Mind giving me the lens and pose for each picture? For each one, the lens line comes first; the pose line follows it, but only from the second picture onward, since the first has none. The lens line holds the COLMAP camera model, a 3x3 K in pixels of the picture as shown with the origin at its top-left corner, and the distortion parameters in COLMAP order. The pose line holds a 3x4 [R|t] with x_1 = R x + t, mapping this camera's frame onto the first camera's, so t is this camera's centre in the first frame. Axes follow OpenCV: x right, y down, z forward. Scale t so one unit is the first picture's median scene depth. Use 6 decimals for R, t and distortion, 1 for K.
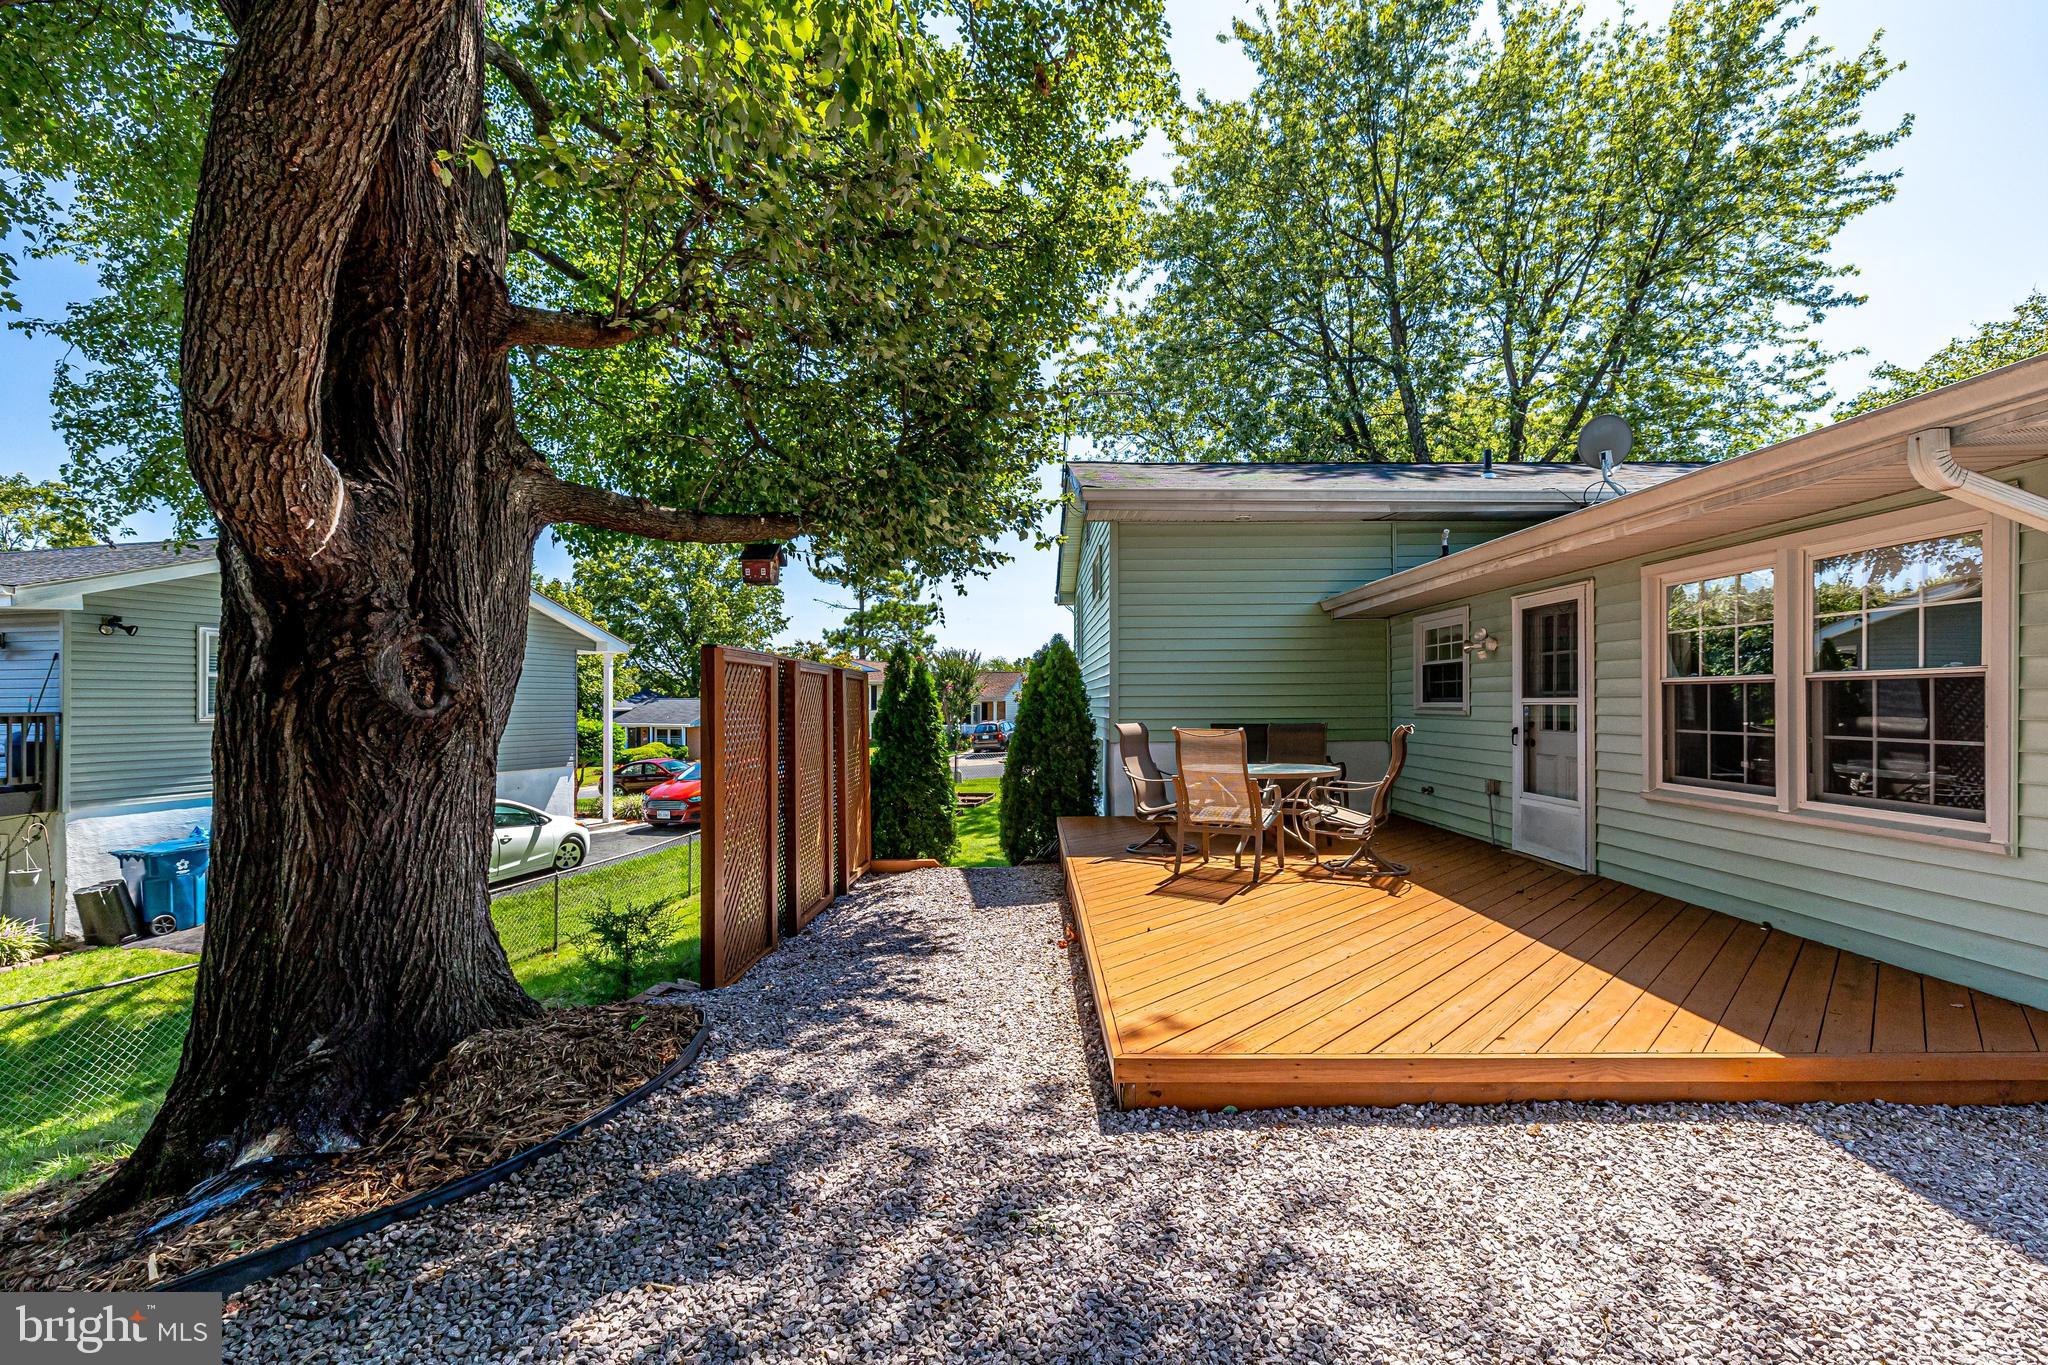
lens RADIAL K [[921.5, 0, 1029.3], [0, 921.5, 701.2], [0, 0, 1]] dist [0.002086, 0.001776]
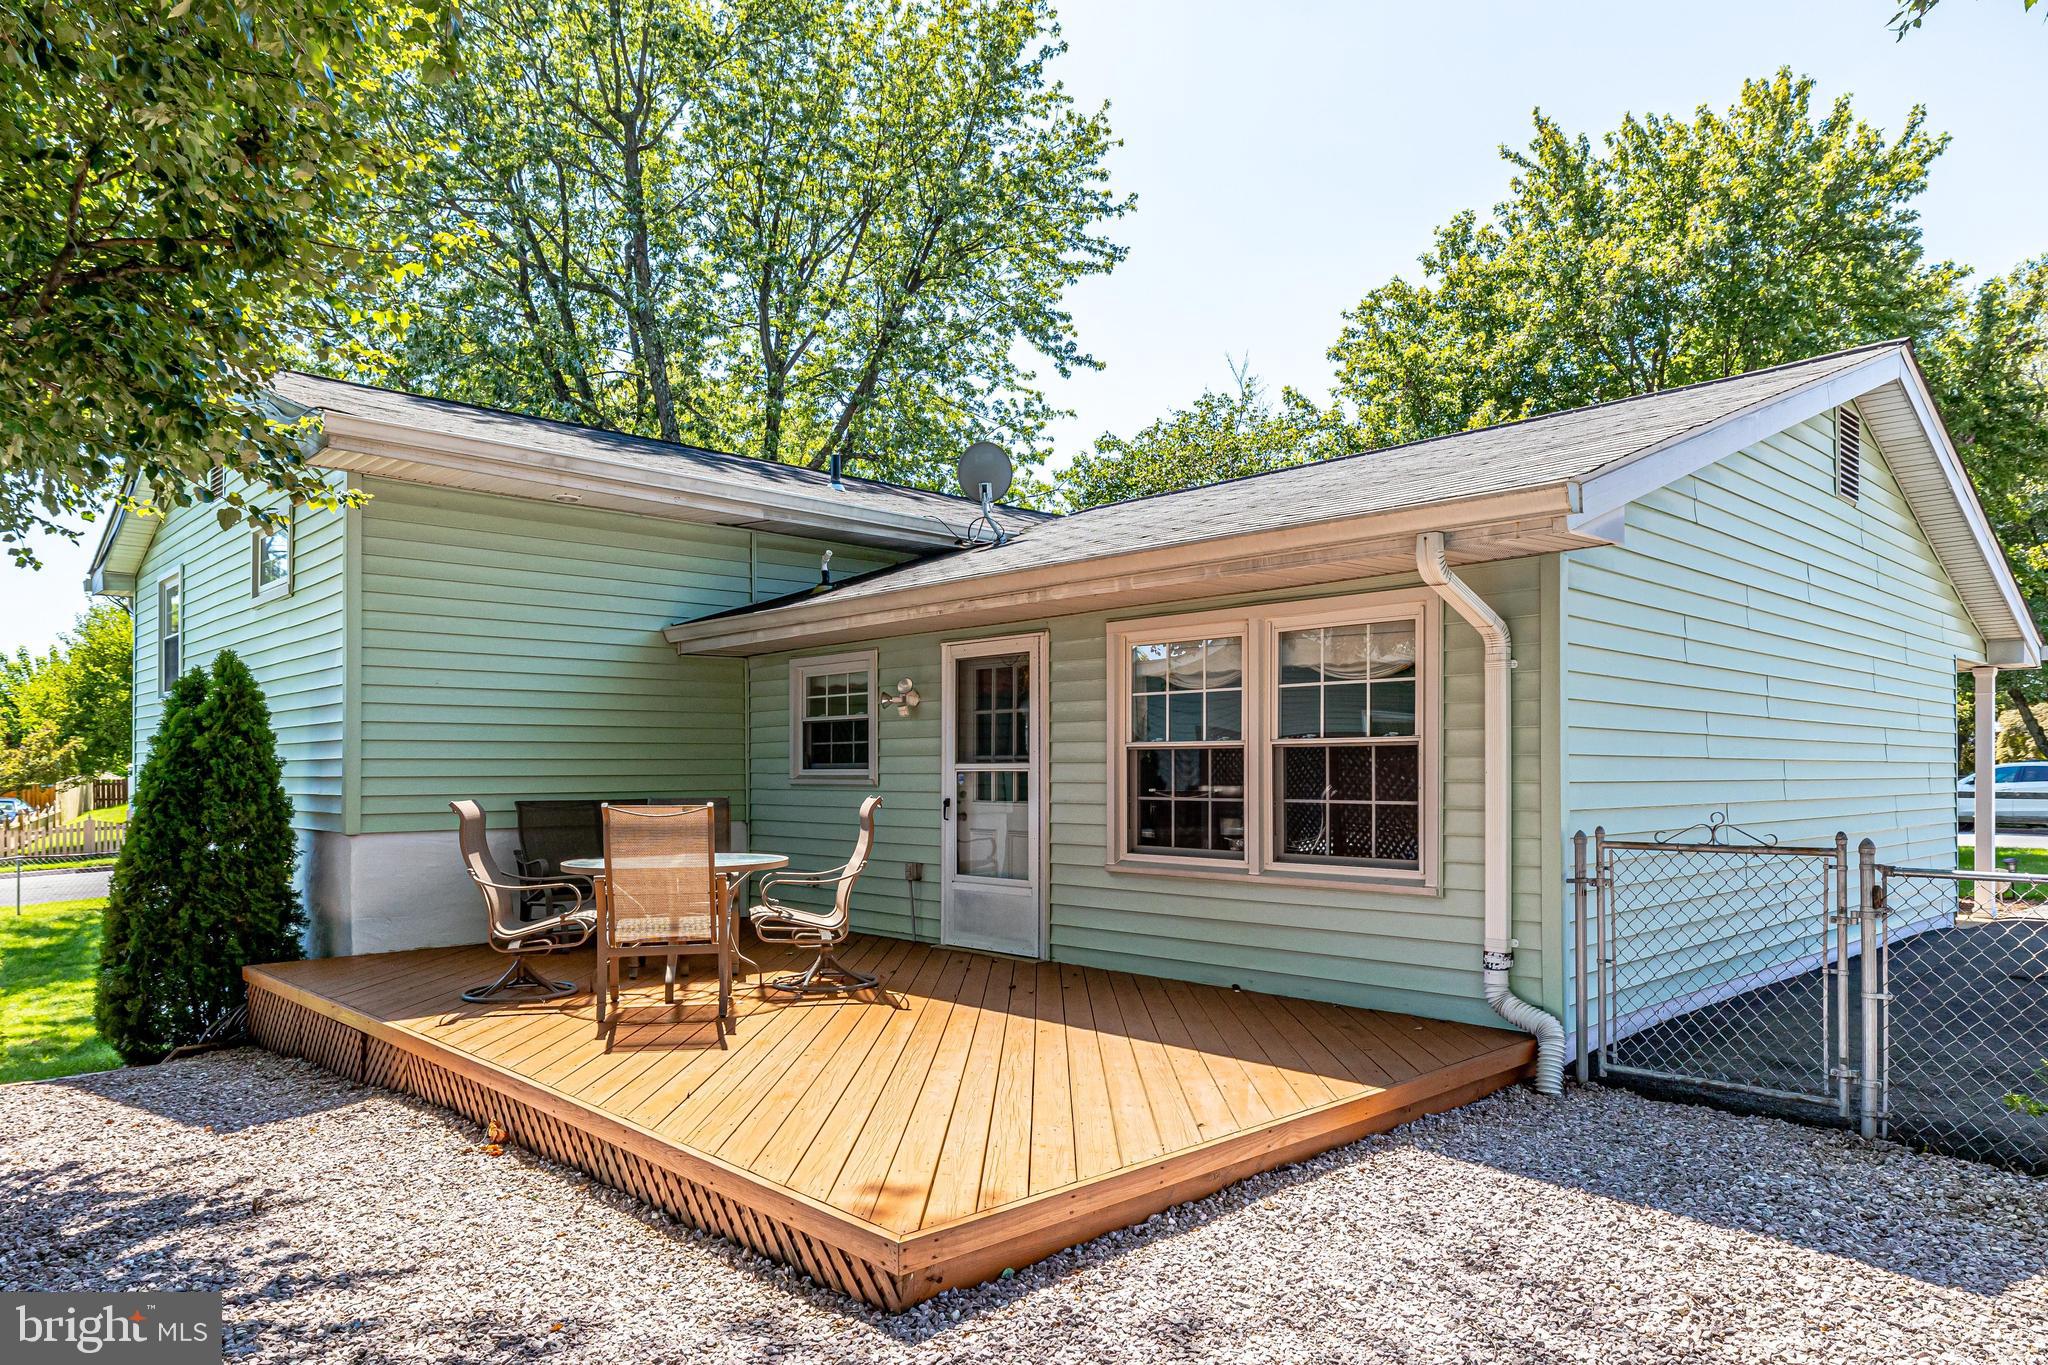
lens RADIAL K [[1291.2, 0, 1112.8], [0, 1291.2, 762.7], [0, 0, 1]] dist [0.002658, -0.005237]
pose [[0.716403, 0.005537, 0.697665, -0.212975], [-0.001313, 0.999977, -0.006587, 0.003610], [-0.697686, 0.003803, 0.716394, 0.056775]]
